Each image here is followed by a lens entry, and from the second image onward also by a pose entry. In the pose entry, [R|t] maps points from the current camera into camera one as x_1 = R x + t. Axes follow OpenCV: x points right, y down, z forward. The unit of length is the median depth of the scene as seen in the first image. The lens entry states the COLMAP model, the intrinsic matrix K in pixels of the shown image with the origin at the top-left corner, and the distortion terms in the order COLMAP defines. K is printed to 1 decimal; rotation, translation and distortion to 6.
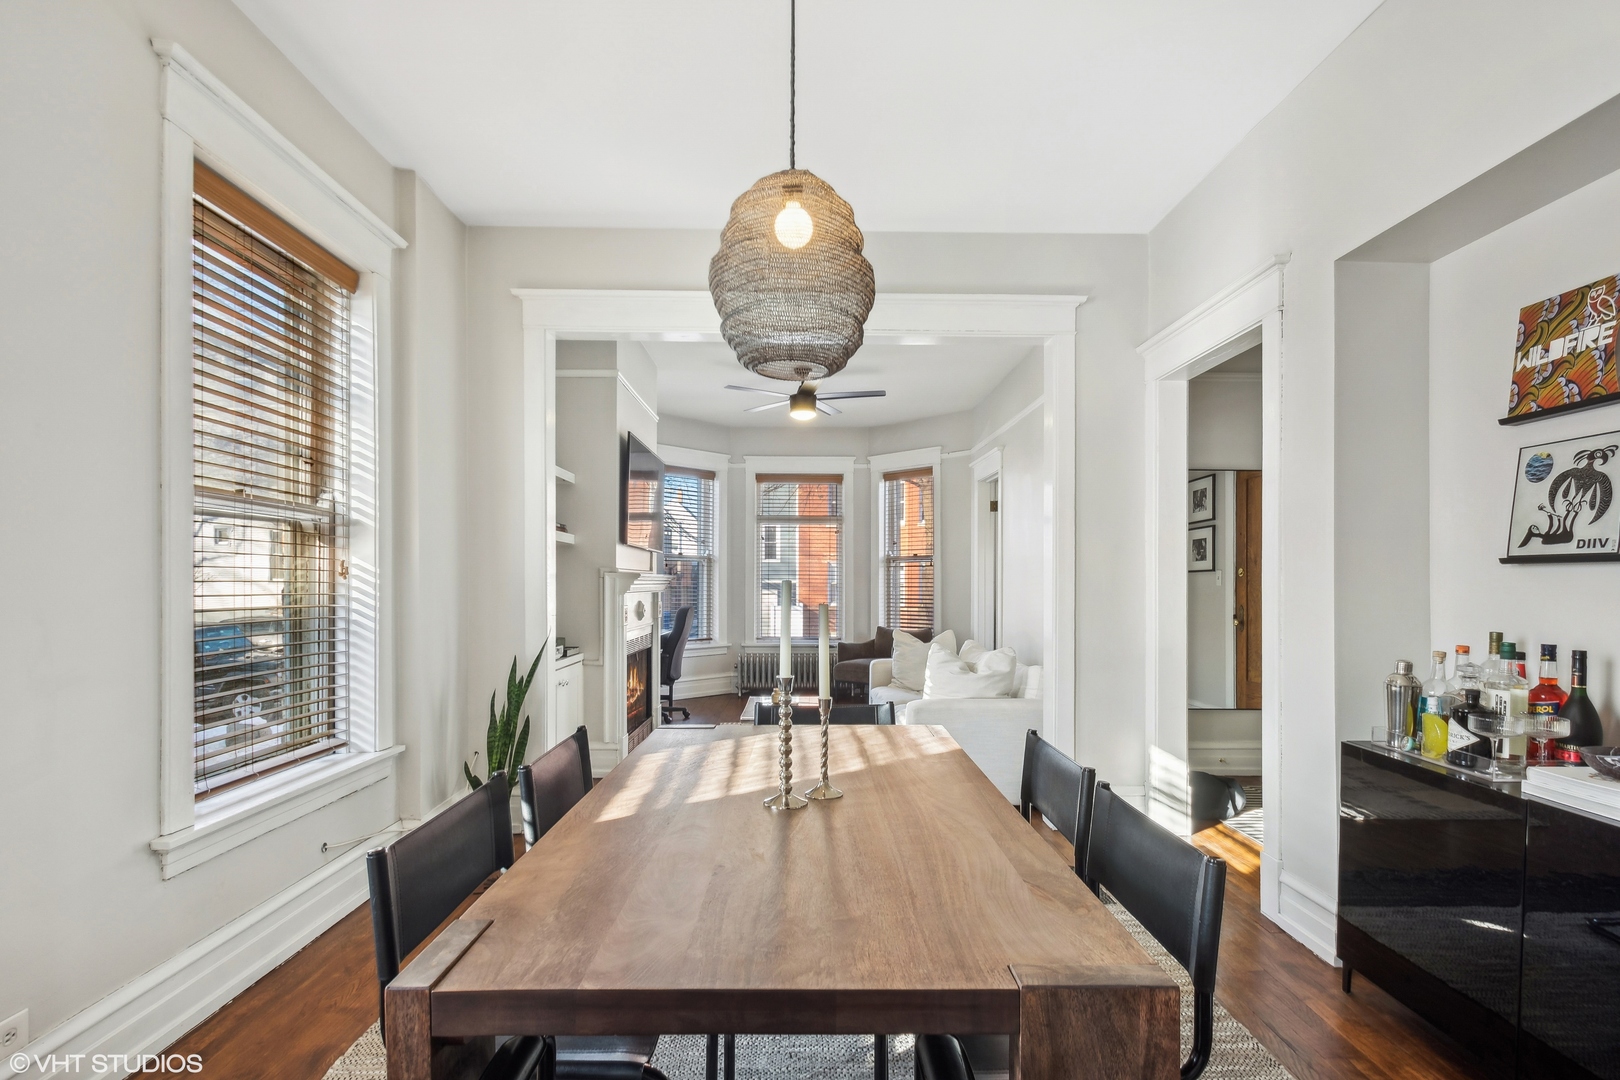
lens RADIAL K [[782.8, 0, 818.0], [0, 782.8, 579.3], [0, 0, 1]] dist [0.020104, -0.017387]
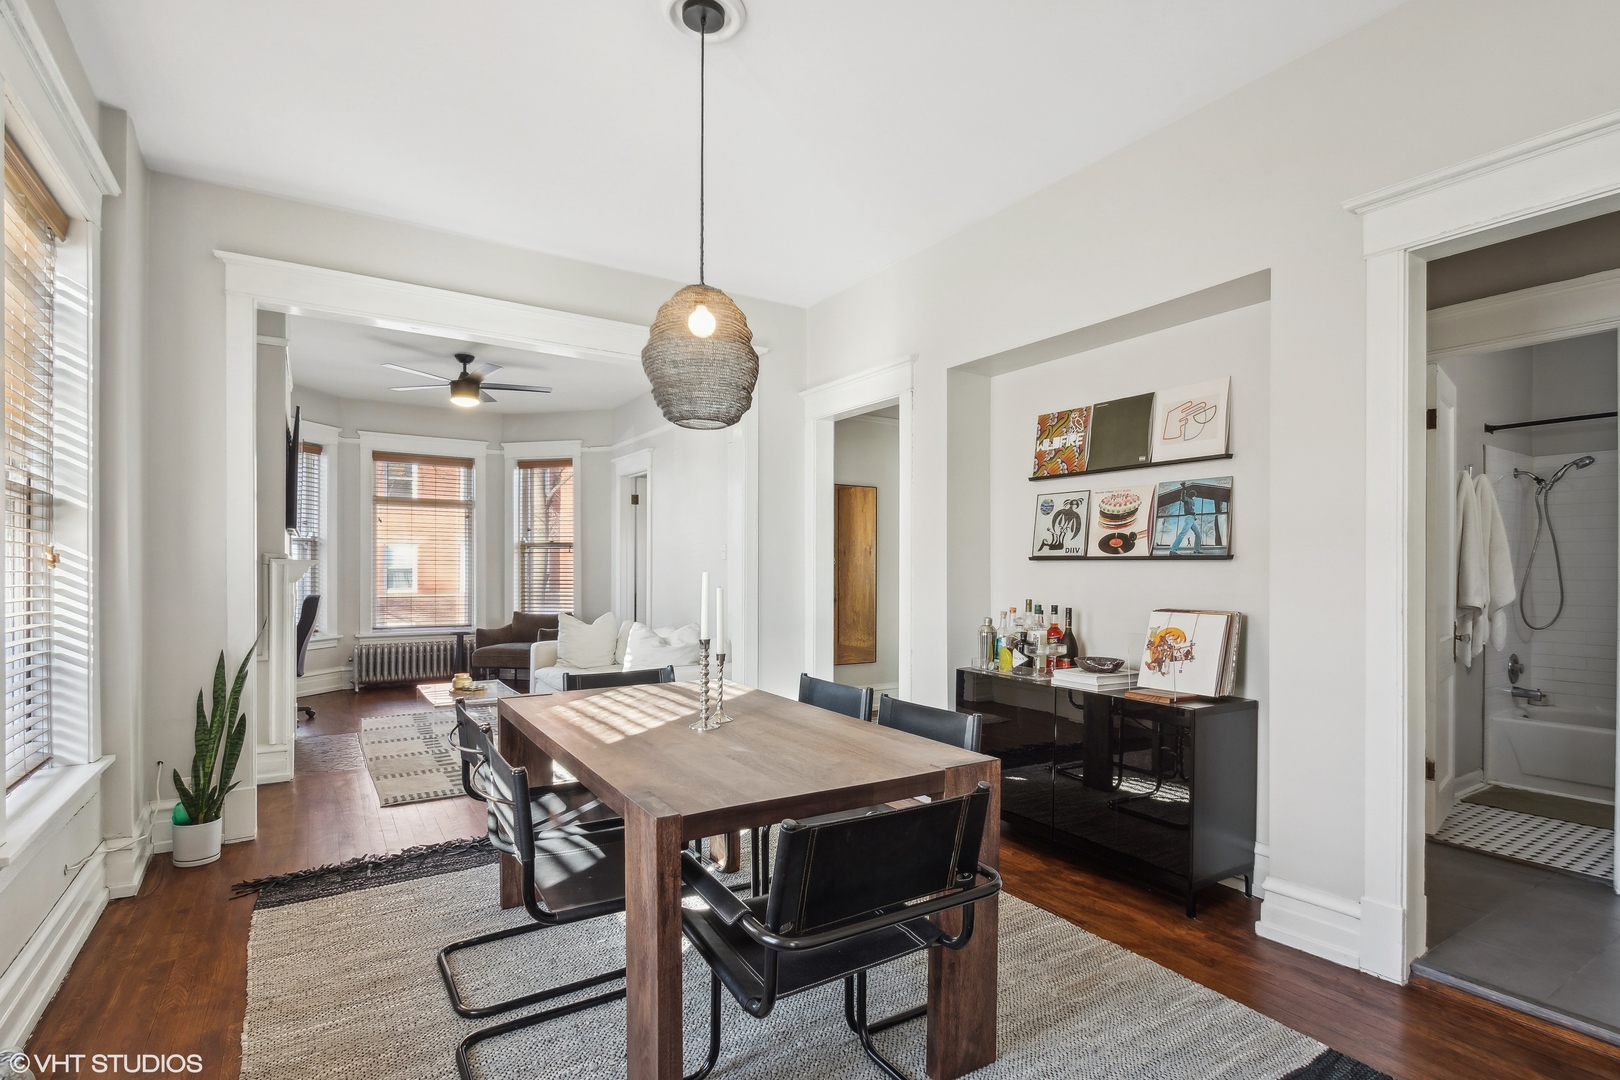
lens RADIAL K [[778.8, 0, 807.6], [0, 778.8, 563.9], [0, 0, 1]] dist [0.019988, -0.015810]
pose [[0.857343, 0.002931, 0.514737, -0.326309], [-0.003201, 0.999995, -0.000363, -0.006895], [-0.514736, -0.001337, 0.857348, -0.170741]]
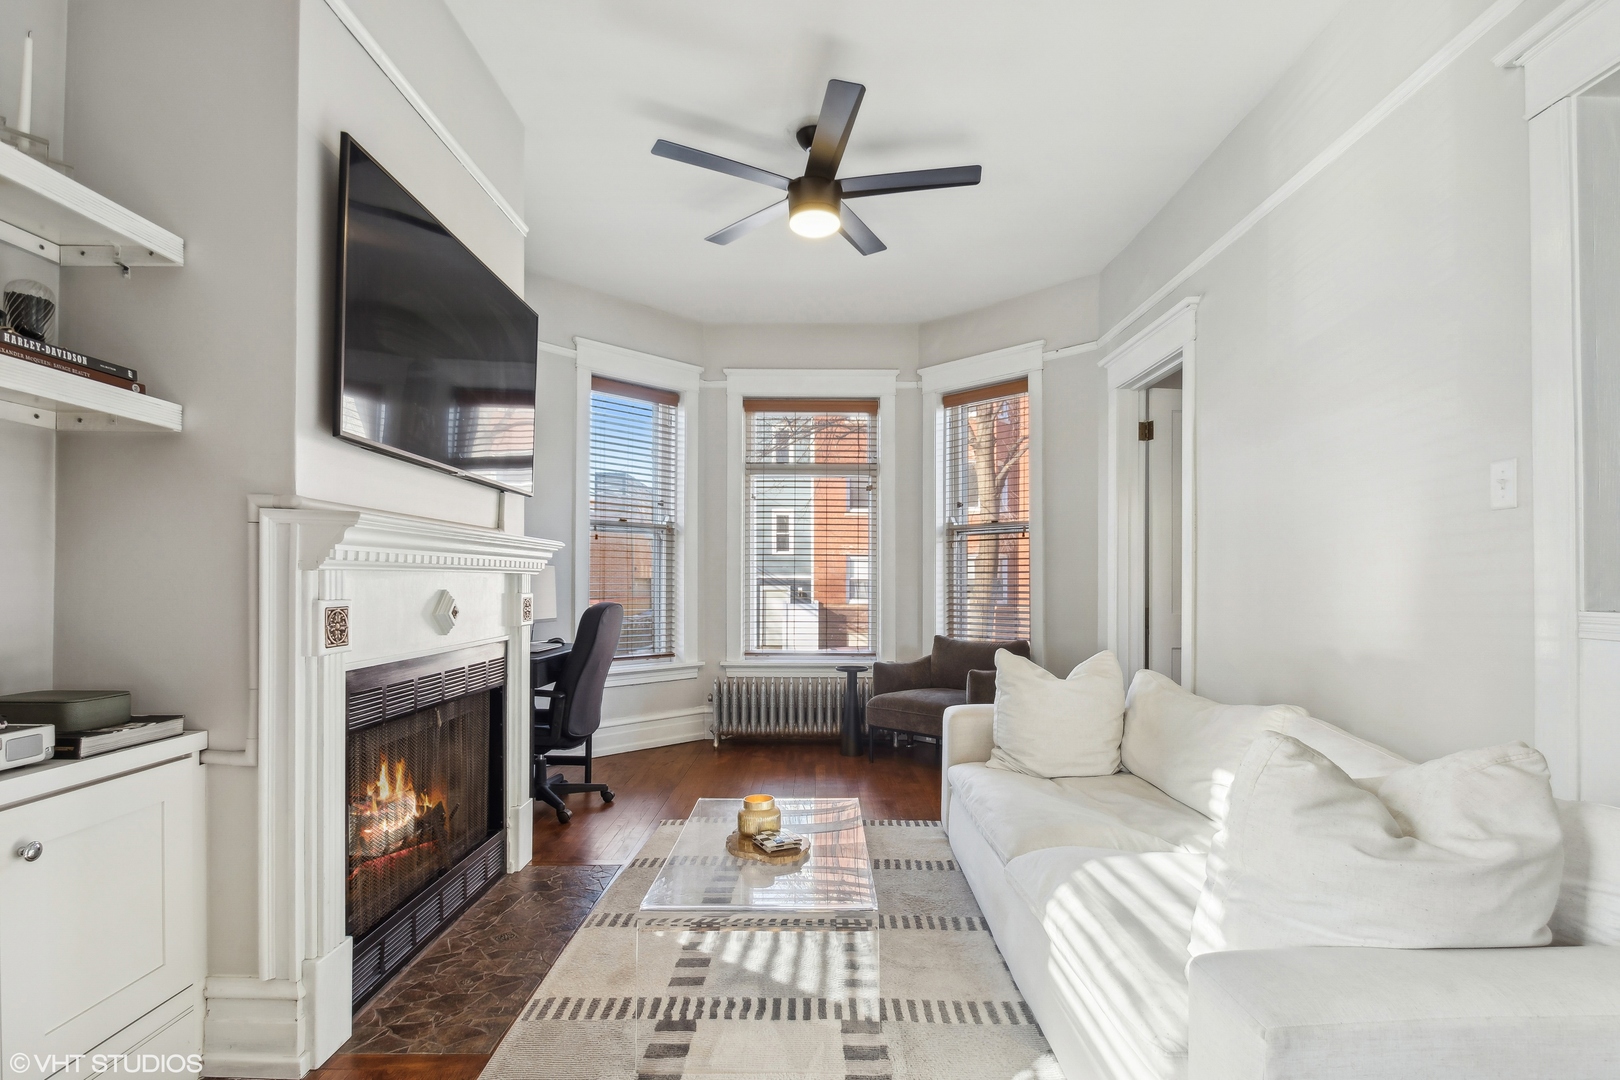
lens RADIAL K [[782.8, 0, 818.0], [0, 782.8, 579.3], [0, 0, 1]] dist [0.020104, -0.017387]
pose [[0.999783, 0.000046, -0.020834, -0.013072], [0.000007, 0.999997, 0.002531, 0.037130], [0.020834, -0.002530, 0.999780, 1.020914]]
